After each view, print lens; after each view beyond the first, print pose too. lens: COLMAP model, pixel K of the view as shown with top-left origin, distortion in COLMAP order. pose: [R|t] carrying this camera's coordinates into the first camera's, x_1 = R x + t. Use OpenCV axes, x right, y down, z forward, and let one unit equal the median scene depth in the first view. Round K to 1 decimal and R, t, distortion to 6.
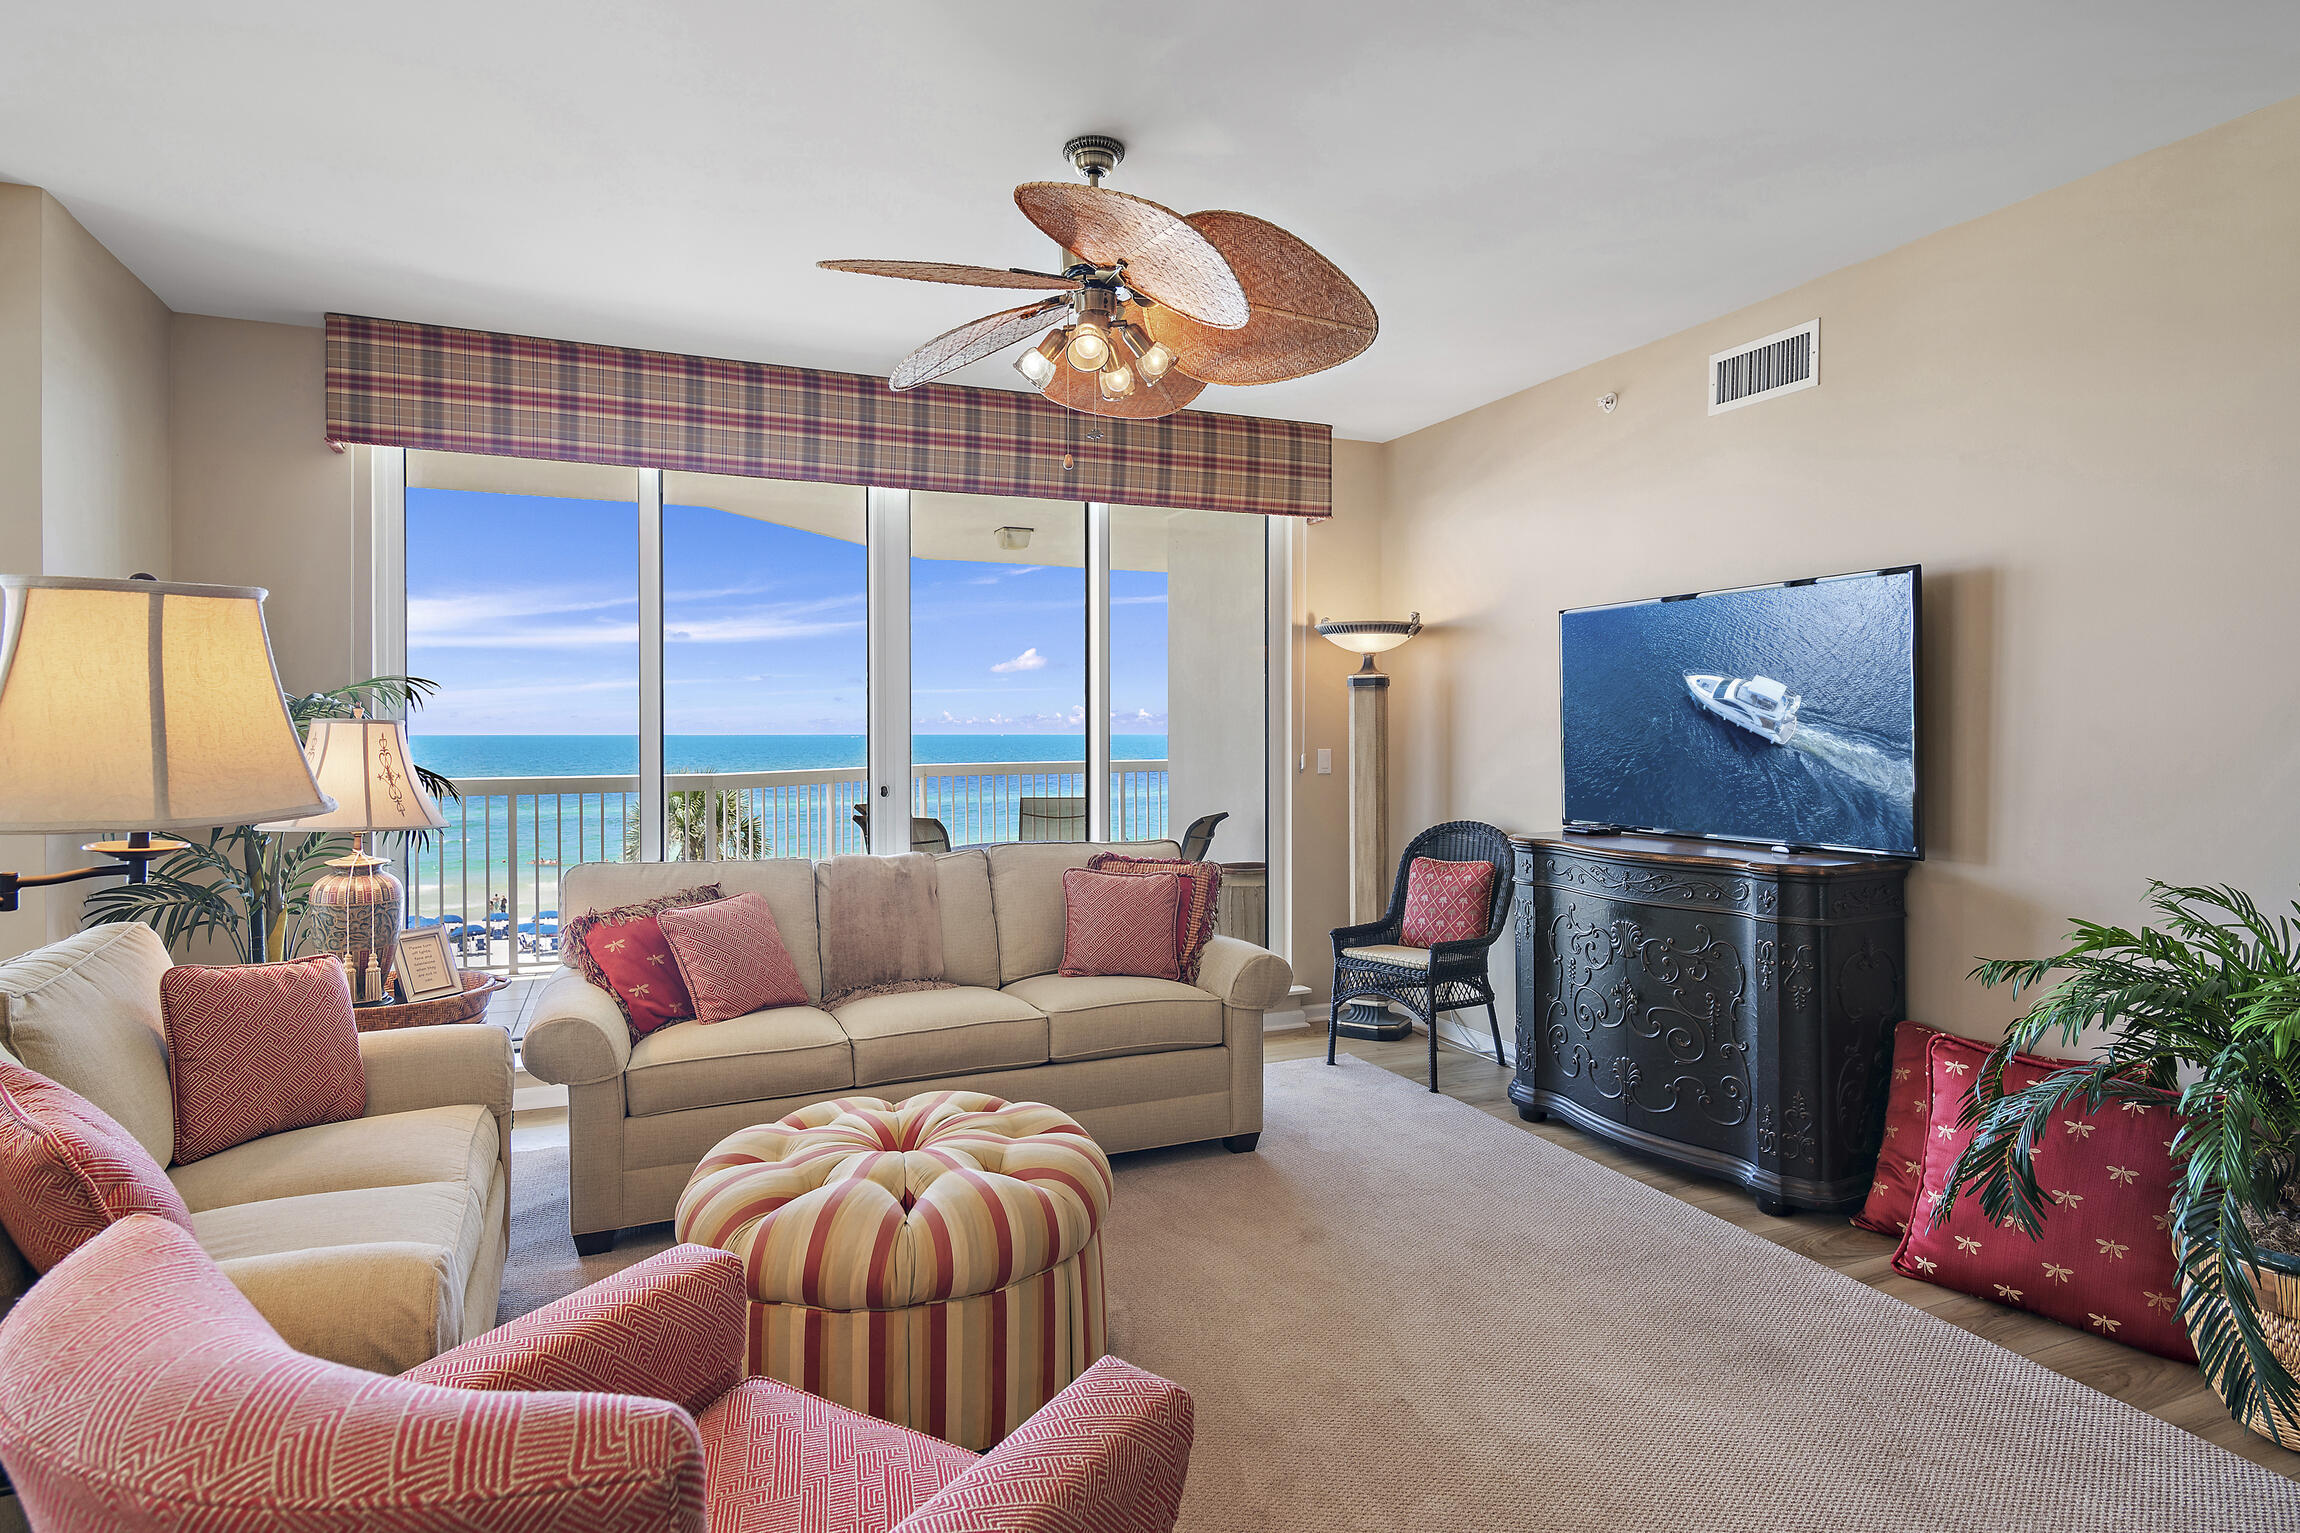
lens RADIAL K [[1258.4, 0, 1159.5], [0, 1258.4, 745.9], [0, 0, 1]] dist [0.018718, -0.004258]
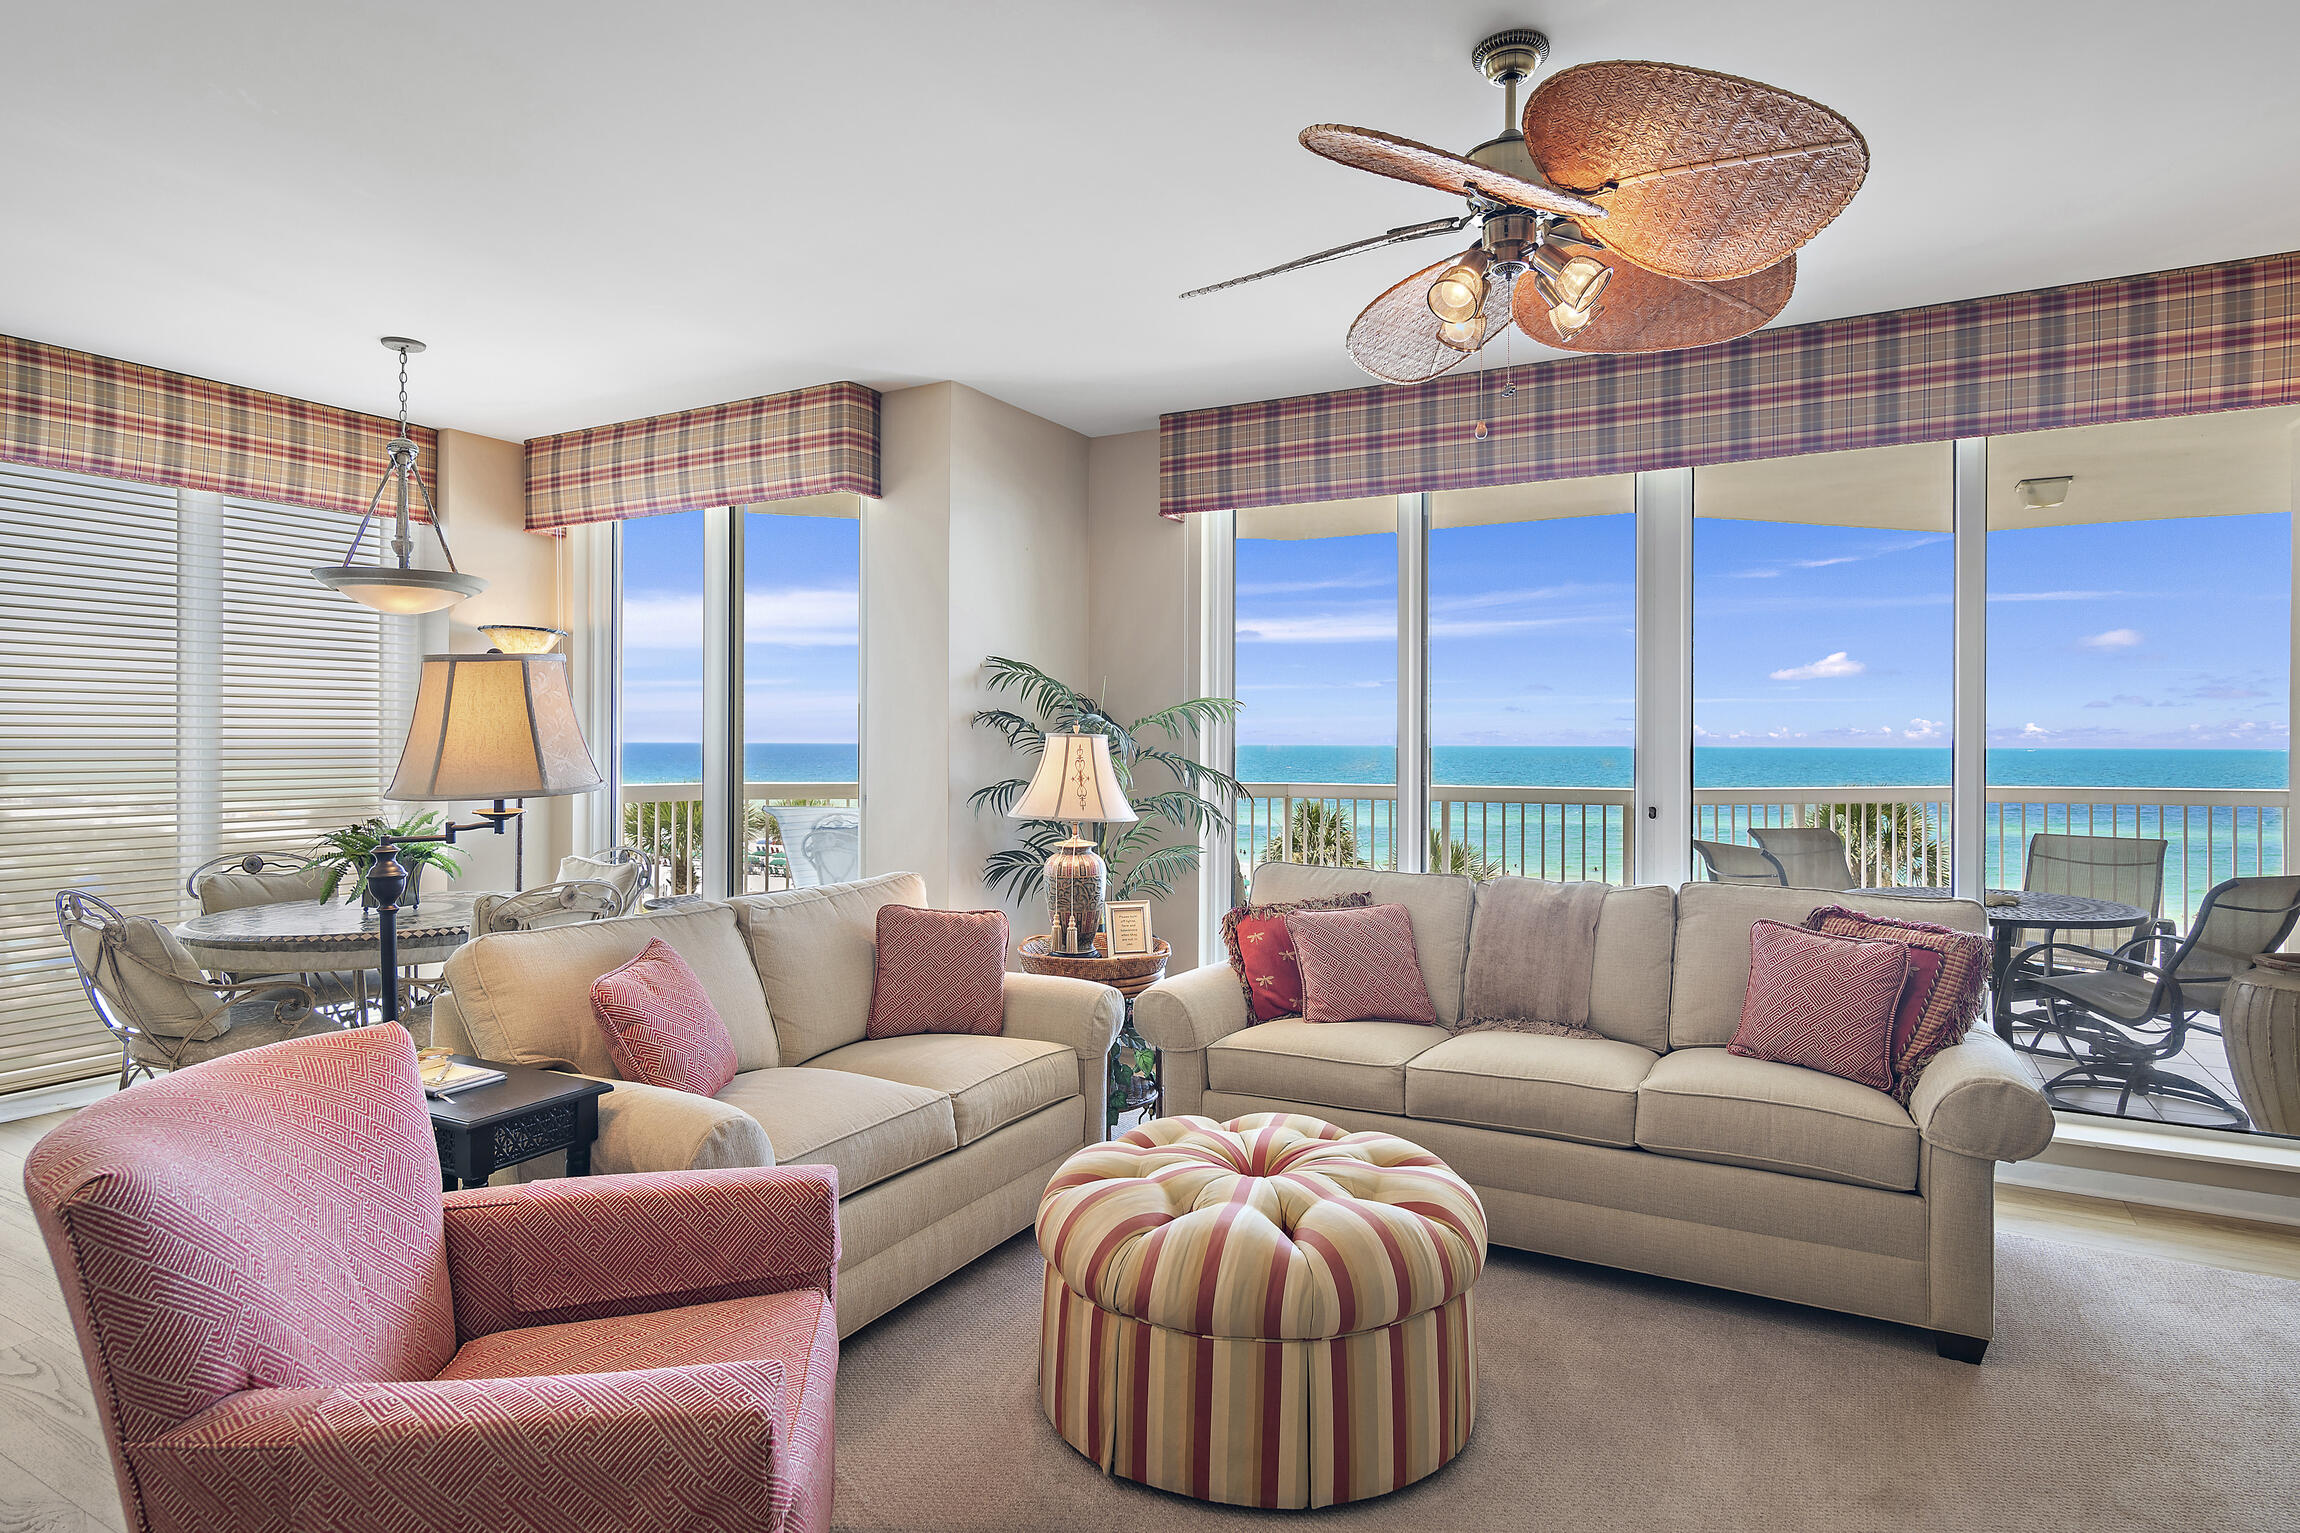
lens RADIAL K [[1258.4, 0, 1138.6], [0, 1258.4, 744.6], [0, 0, 1]] dist [0.018718, -0.004258]
pose [[0.605615, 0.004850, -0.795743, 0.342224], [-0.013049, 0.999908, -0.003837, -0.004662], [0.795651, 0.012707, 0.605622, 0.220185]]
